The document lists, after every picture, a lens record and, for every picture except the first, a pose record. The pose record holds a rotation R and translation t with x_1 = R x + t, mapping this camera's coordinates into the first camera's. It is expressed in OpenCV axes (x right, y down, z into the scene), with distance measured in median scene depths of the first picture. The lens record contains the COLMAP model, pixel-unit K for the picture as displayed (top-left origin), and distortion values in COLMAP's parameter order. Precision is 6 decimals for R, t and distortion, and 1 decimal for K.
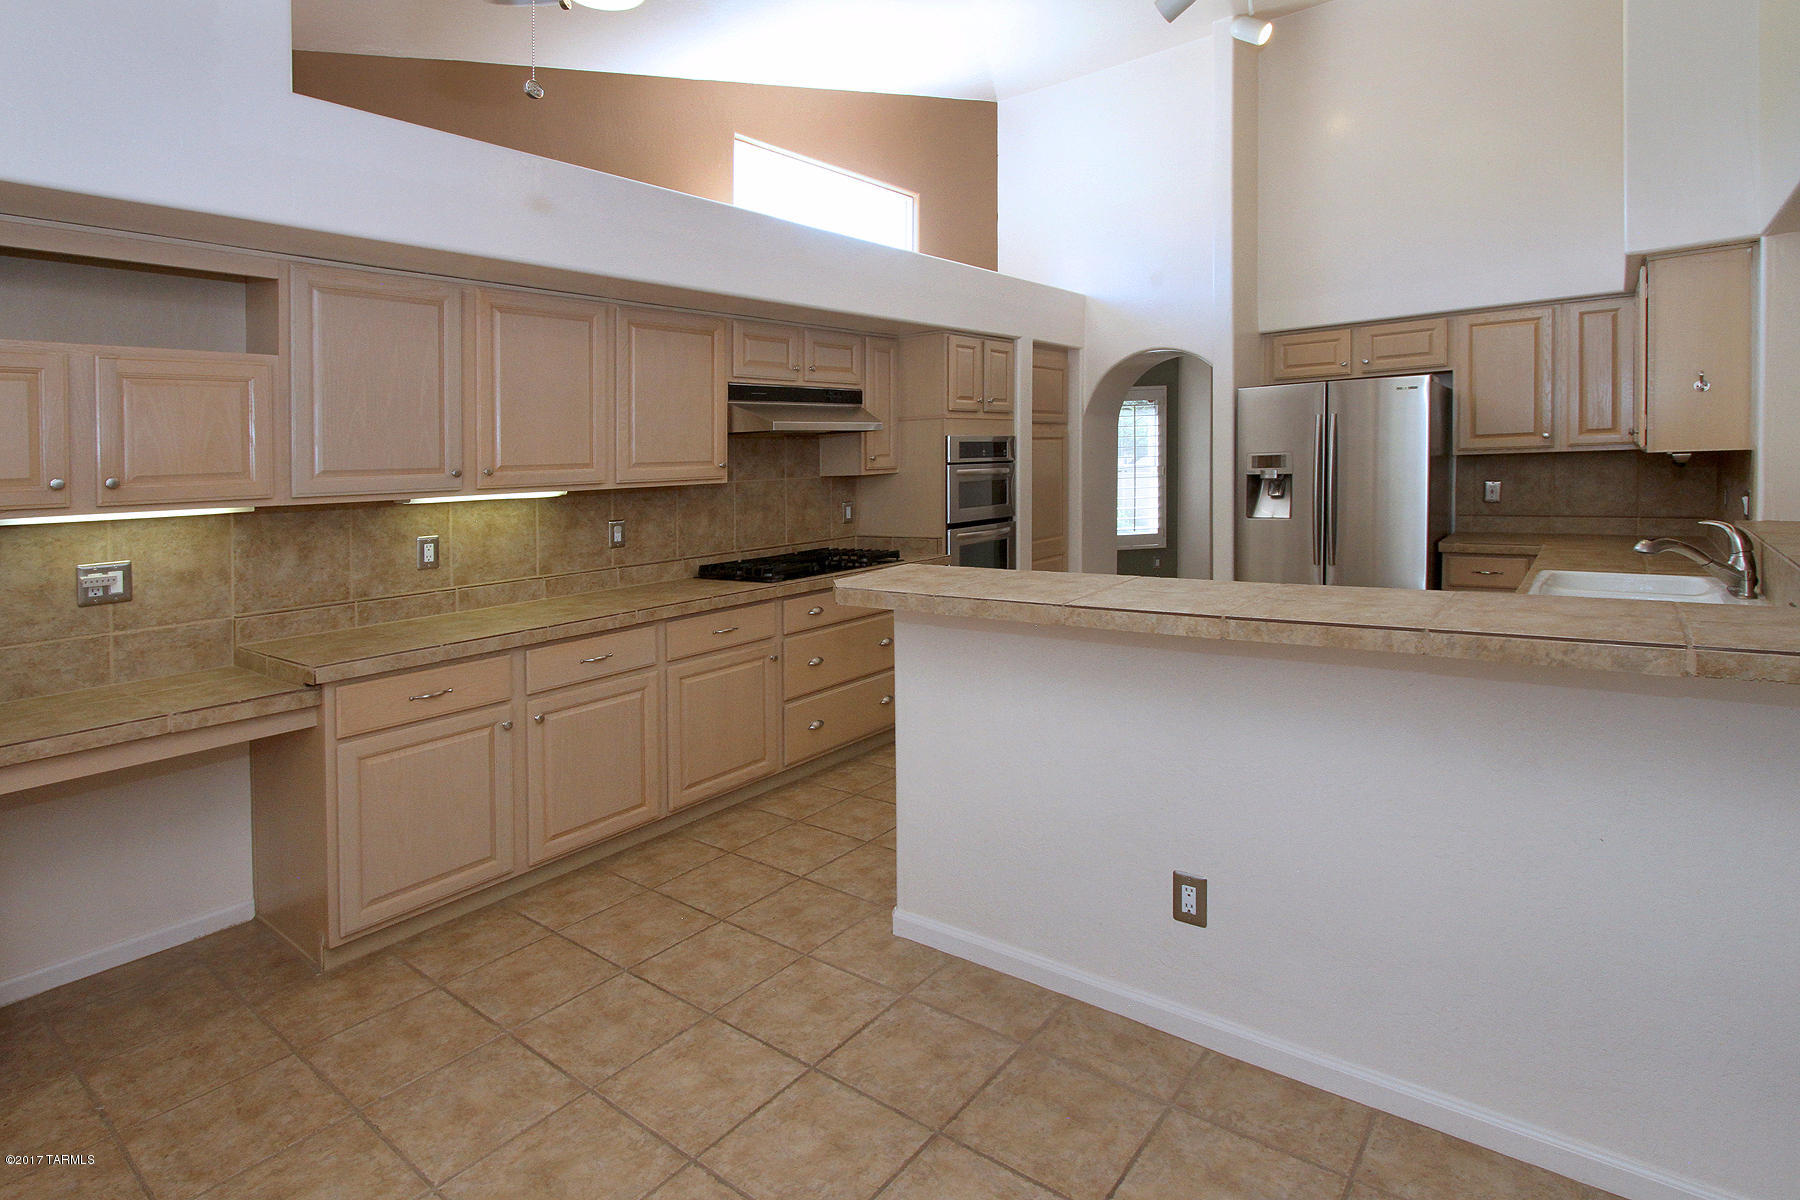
lens RADIAL K [[929.8, 0, 889.4], [0, 929.8, 473.0], [0, 0, 1]] dist [-0.004511, -0.000500]
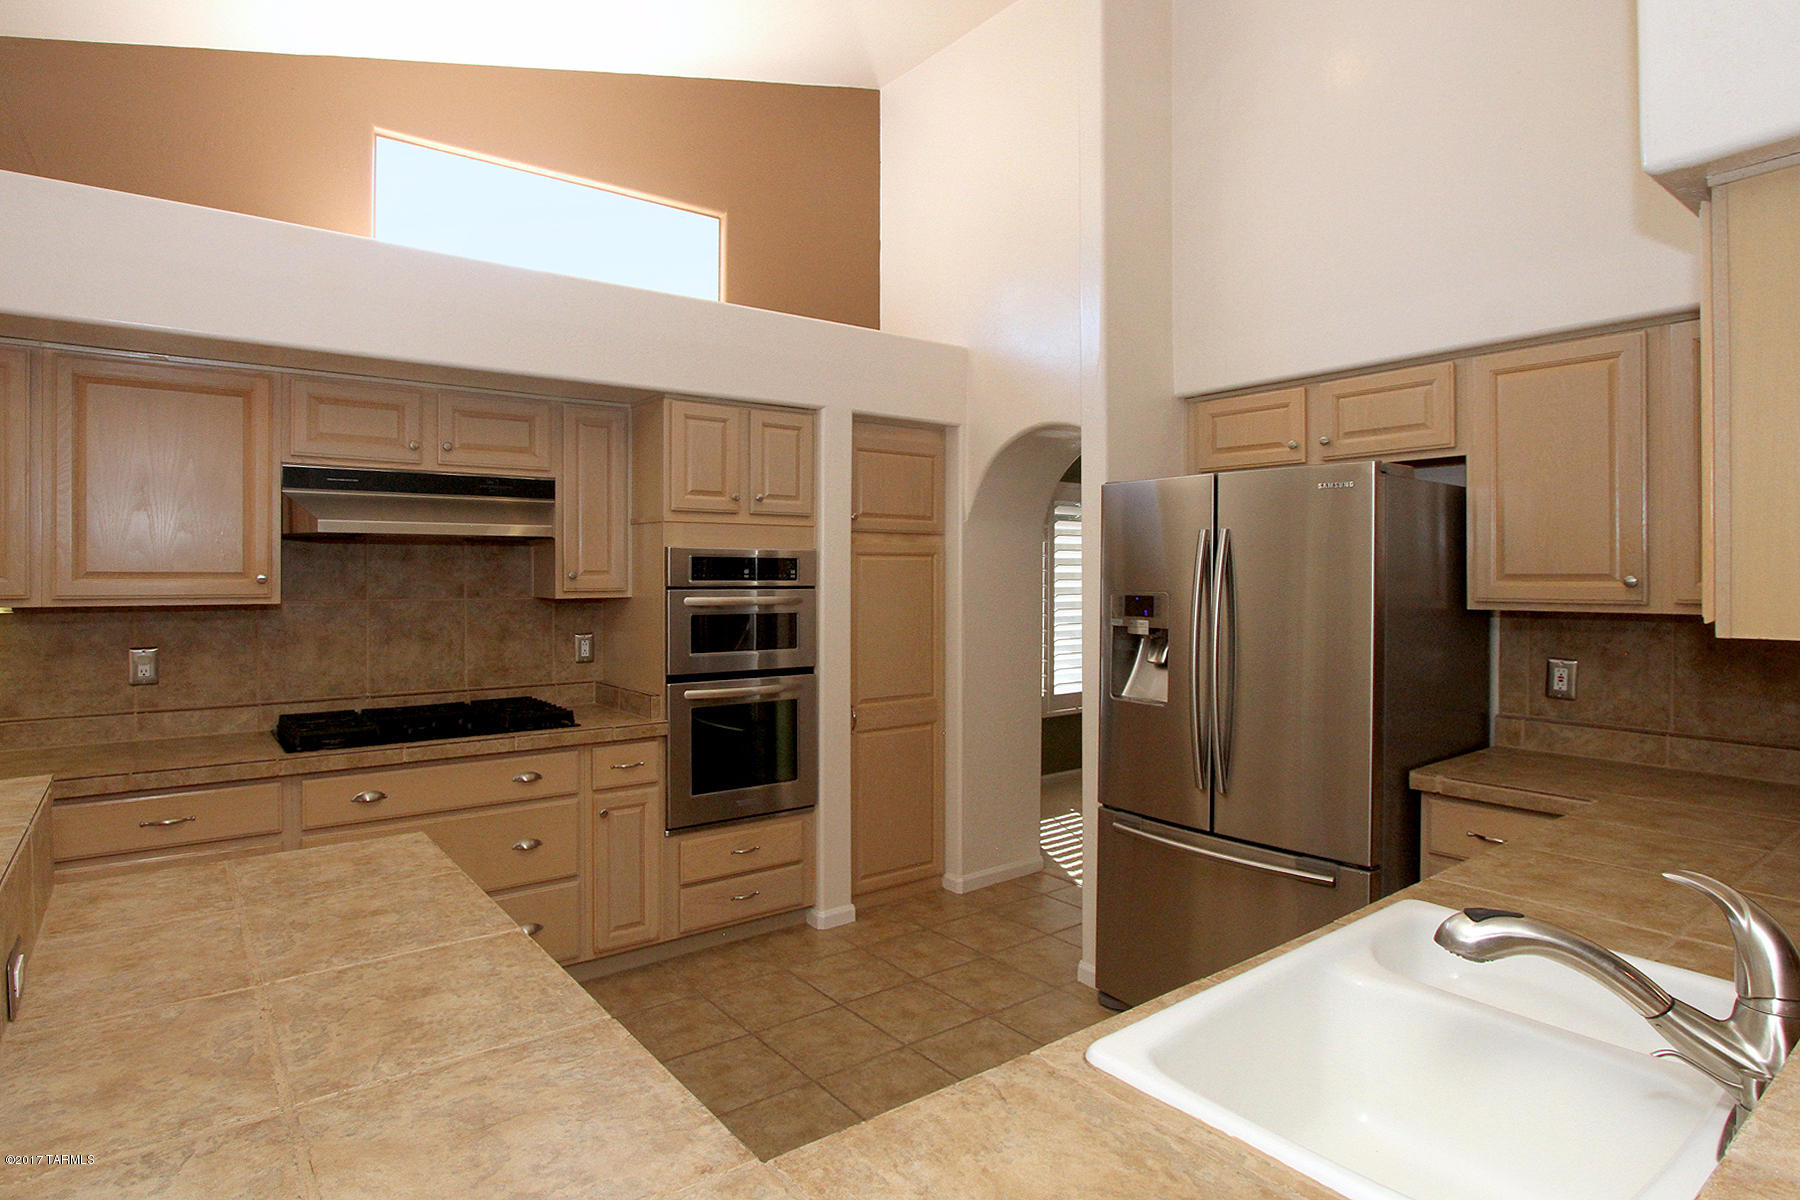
lens RADIAL K [[960.5, 0, 900.1], [0, 960.5, 564.8], [0, 0, 1]] dist [-0.016586, -0.000559]
pose [[0.967803, 0.035286, -0.249225, 0.408637], [-0.038751, 0.999208, -0.009007, -0.027253], [0.248710, 0.018374, 0.968404, 0.356773]]
